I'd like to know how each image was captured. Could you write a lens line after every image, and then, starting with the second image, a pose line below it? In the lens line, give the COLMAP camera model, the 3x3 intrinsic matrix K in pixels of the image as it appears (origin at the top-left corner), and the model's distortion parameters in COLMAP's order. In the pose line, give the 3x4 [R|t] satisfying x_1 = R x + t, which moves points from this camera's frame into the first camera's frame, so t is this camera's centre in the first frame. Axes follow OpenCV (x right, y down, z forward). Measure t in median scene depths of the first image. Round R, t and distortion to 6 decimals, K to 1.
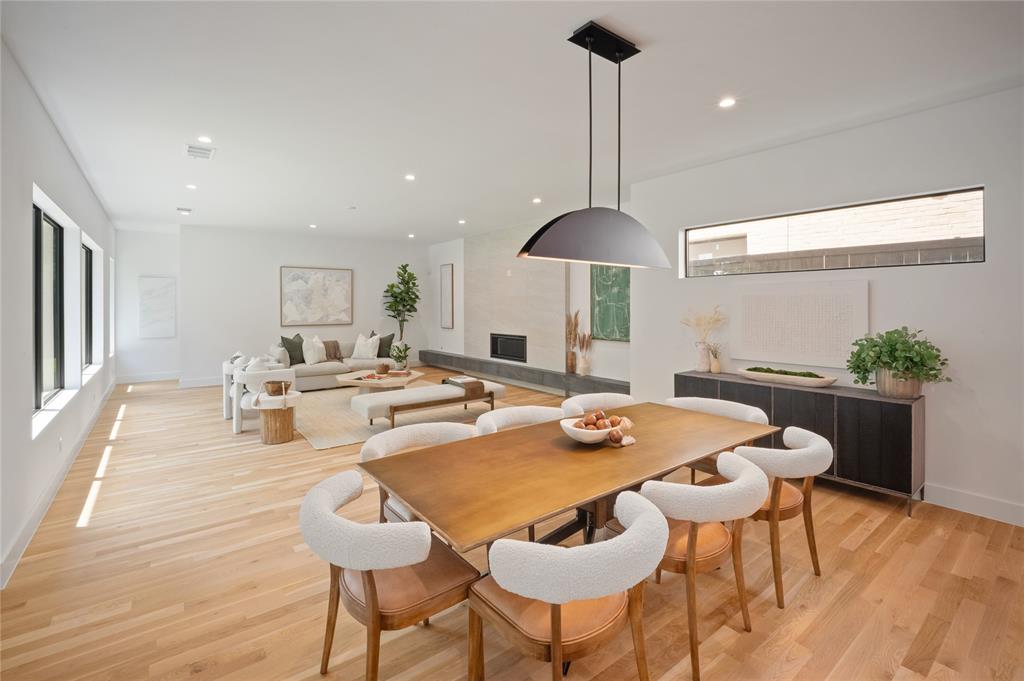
lens RADIAL K [[448.7, 0, 492.7], [0, 448.7, 302.9], [0, 0, 1]] dist [0.010366, -0.000302]
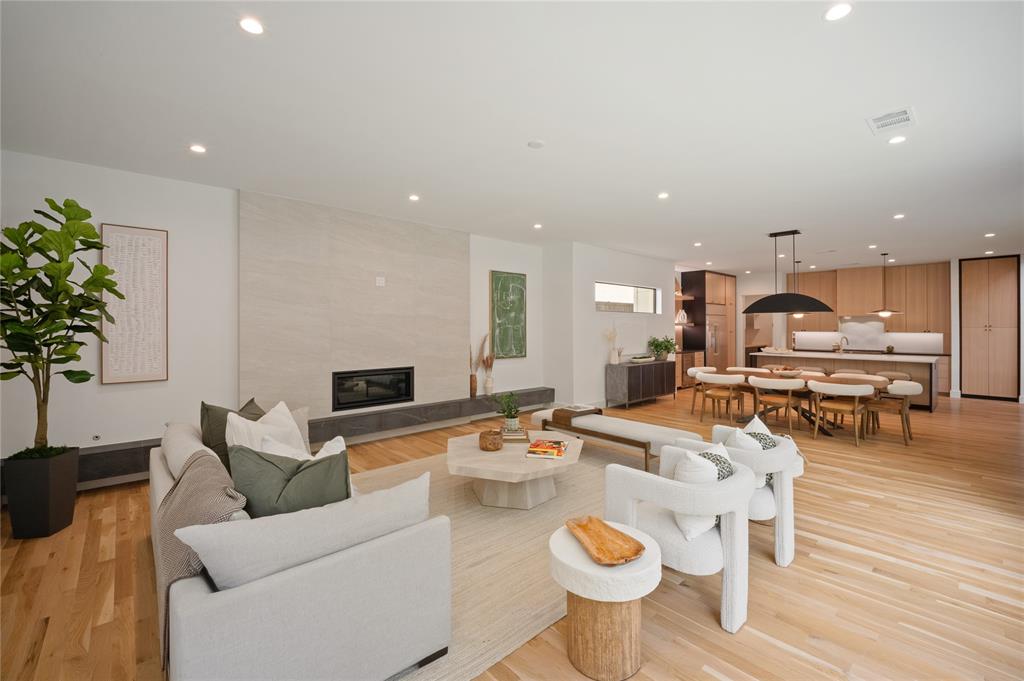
lens RADIAL K [[428.7, 0, 513.1], [0, 428.7, 328.0], [0, 0, 1]] dist [-0.009083, -0.000260]
pose [[-0.099831, 0.001518, 0.995003, -0.776195], [-0.004399, 0.999988, -0.001967, 0.008302], [-0.994995, -0.004573, -0.099823, 1.027144]]
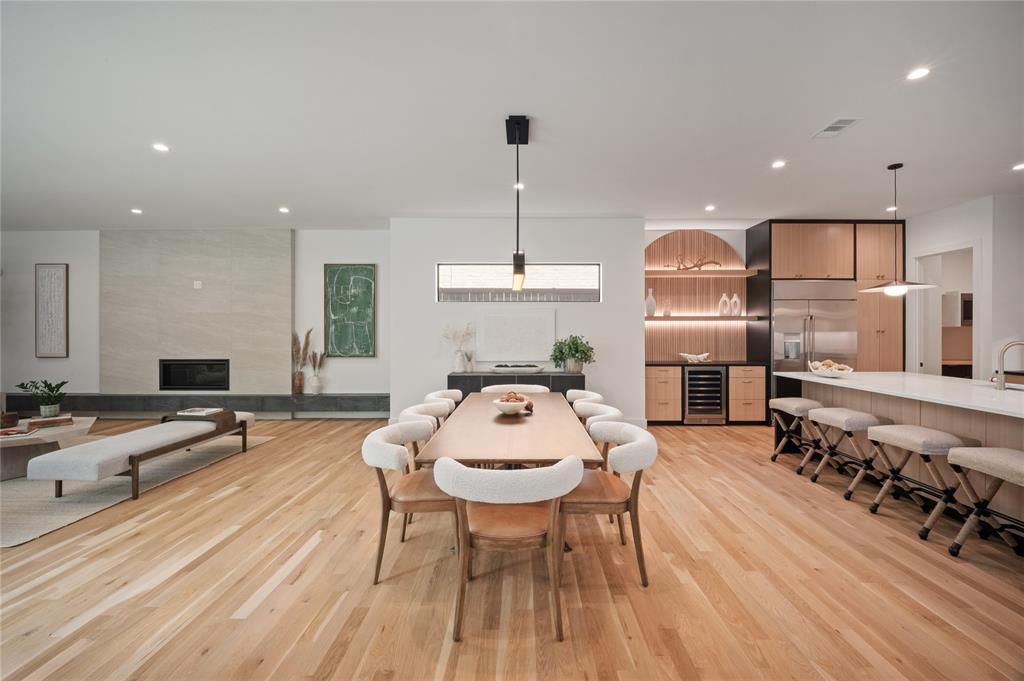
lens RADIAL K [[427.8, 0, 525.7], [0, 427.8, 325.6], [0, 0, 1]] dist [-0.007345, -0.000530]
pose [[0.597410, 0.013148, 0.801828, -0.275575], [-0.004740, 0.999906, -0.012865, 0.019044], [-0.801922, 0.003885, 0.597416, 0.061533]]
